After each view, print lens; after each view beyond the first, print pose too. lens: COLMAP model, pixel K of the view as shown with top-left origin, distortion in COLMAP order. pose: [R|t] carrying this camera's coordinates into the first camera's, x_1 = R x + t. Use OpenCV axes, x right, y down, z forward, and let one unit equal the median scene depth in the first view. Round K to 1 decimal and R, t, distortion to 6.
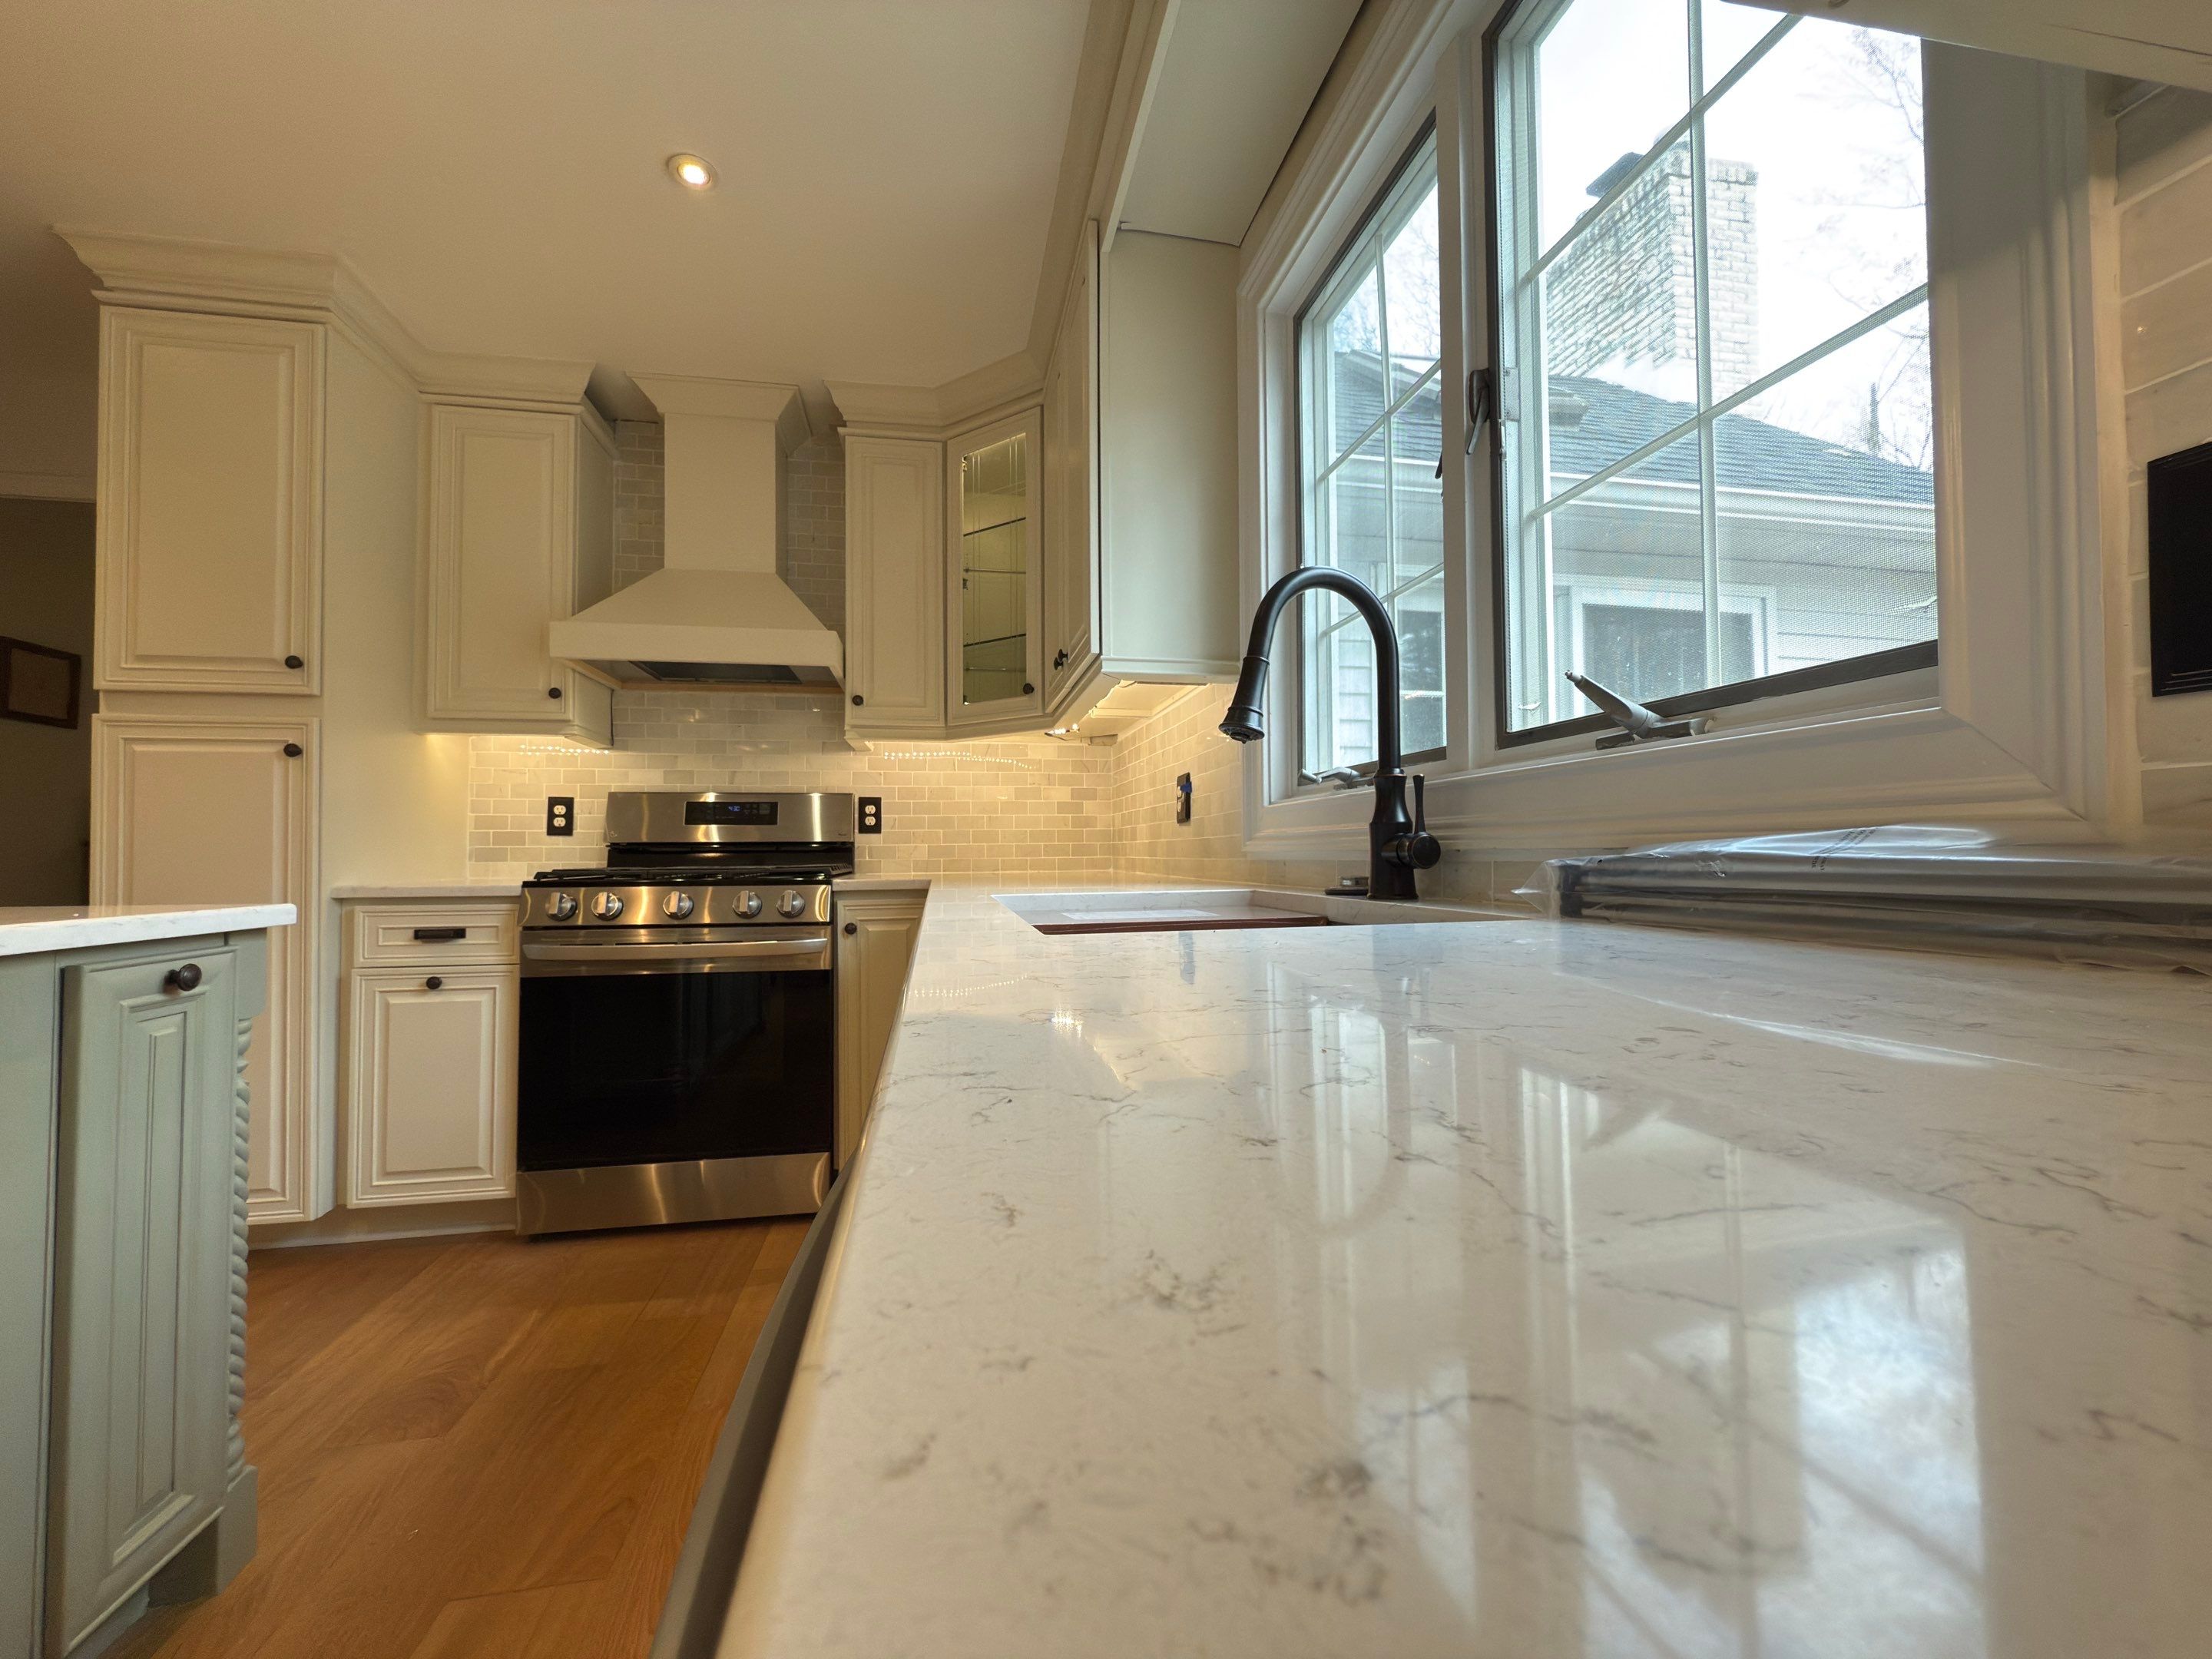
lens RADIAL K [[877.8, 0, 1106.8], [0, 877.8, 833.0], [0, 0, 1]] dist [0.001283, -0.000193]
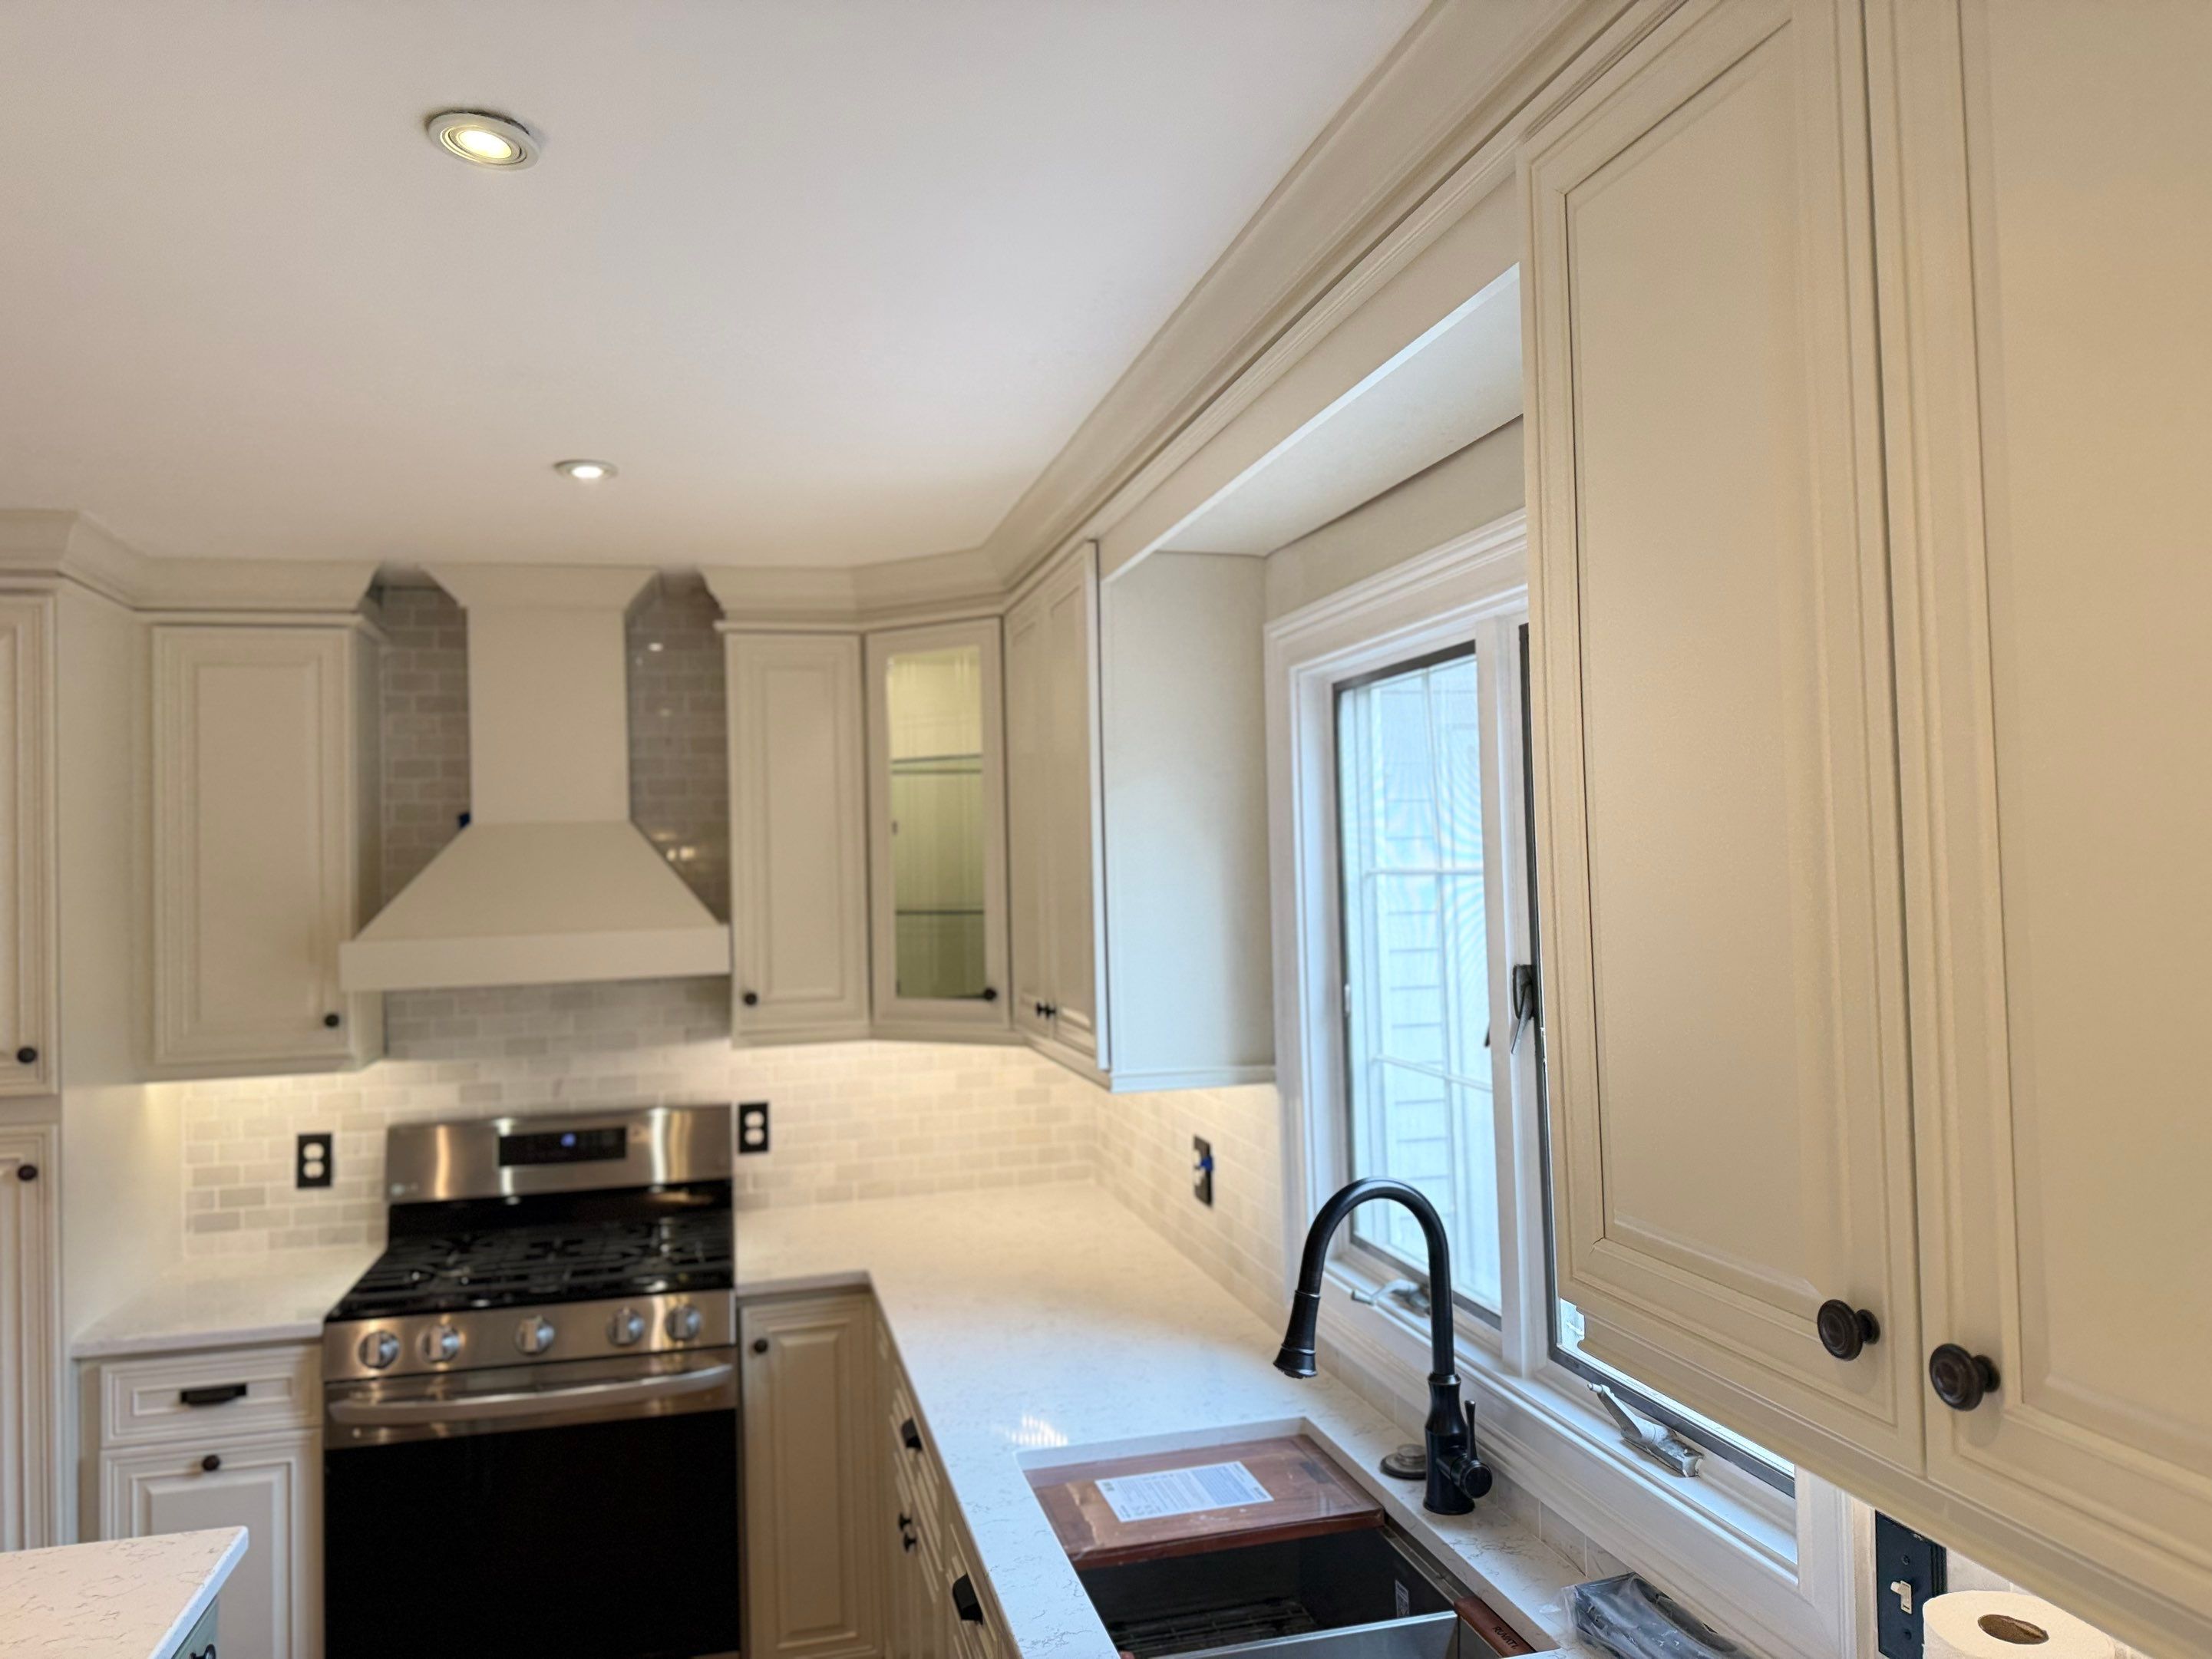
lens RADIAL K [[1528.6, 0, 1116.1], [0, 1528.6, 821.9], [0, 0, 1]] dist [0.059094, -0.086227]
pose [[0.997871, -0.017030, 0.062954, -0.057808], [0.017396, 0.999835, -0.005262, -0.286846], [-0.062854, 0.006346, 0.998003, -0.289885]]
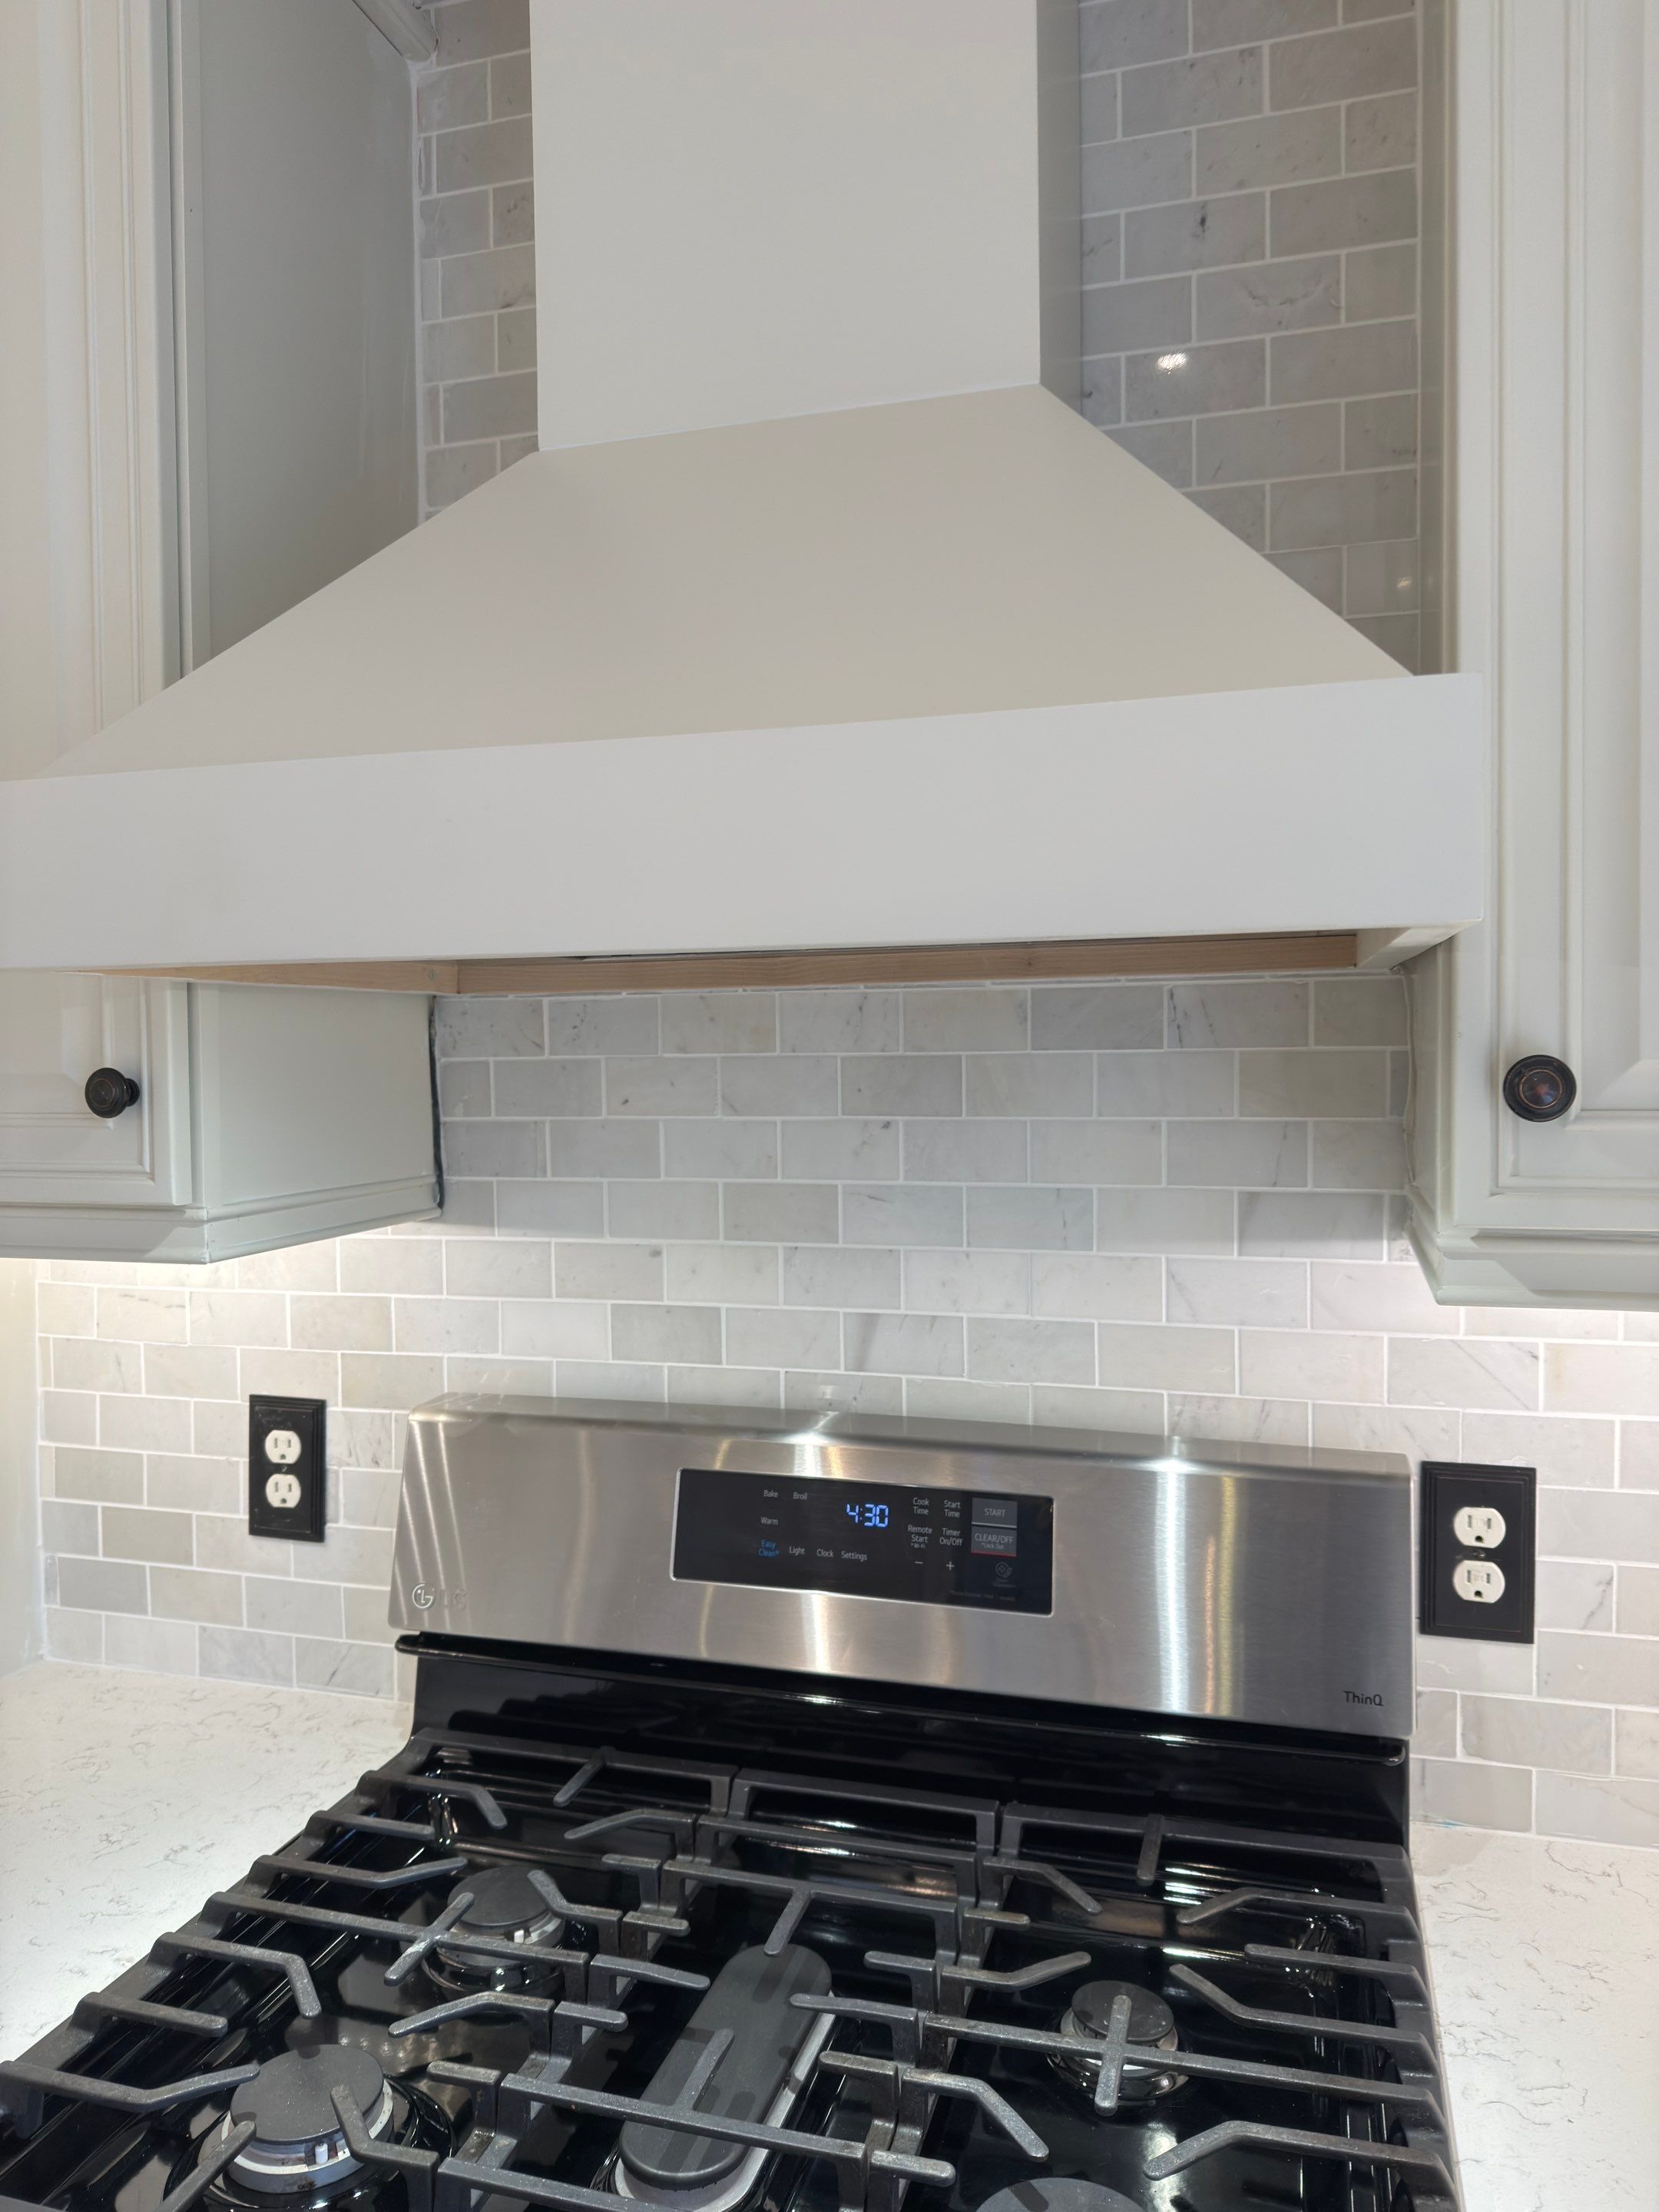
lens RADIAL K [[1528.8, 0, 830.1], [0, 1528.8, 1080.0], [0, 0, 1]] dist [0.059094, -0.086227]
pose [[0.893302, 0.011119, -0.449320, -0.273270], [0.013767, 0.998548, 0.052081, -0.169604], [0.449247, -0.052710, 0.891851, 0.690811]]
